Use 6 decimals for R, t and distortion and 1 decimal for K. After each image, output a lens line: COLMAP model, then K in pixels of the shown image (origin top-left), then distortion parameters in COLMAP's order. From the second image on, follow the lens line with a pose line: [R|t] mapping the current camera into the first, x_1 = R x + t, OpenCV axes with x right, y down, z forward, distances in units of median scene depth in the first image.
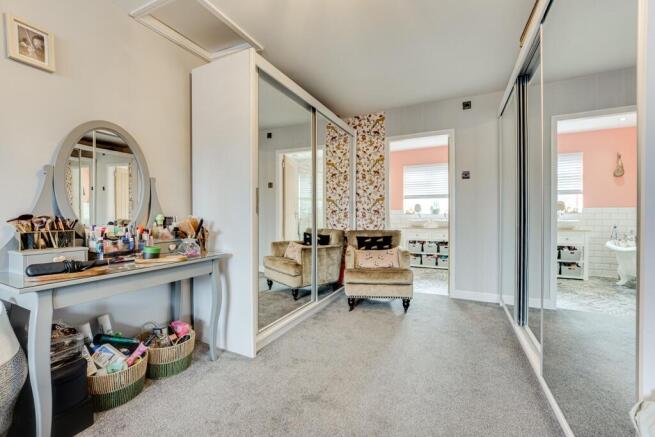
lens RADIAL K [[272.3, 0, 325.7], [0, 272.3, 214.6], [0, 0, 1]] dist [-0.019458, 0.002208]
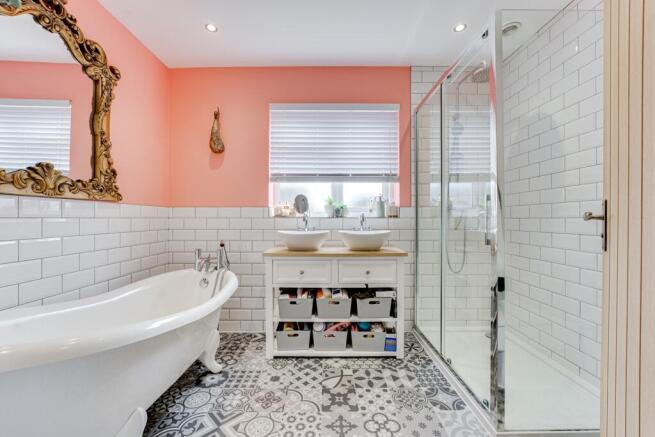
lens RADIAL K [[272.3, 0, 326.0], [0, 272.3, 217.2], [0, 0, 1]] dist [-0.019458, 0.002208]
pose [[0.900547, 0.006624, 0.434708, 0.295406], [-0.003283, 0.999959, -0.008436, 0.000942], [-0.434746, 0.006170, 0.900532, 0.938779]]
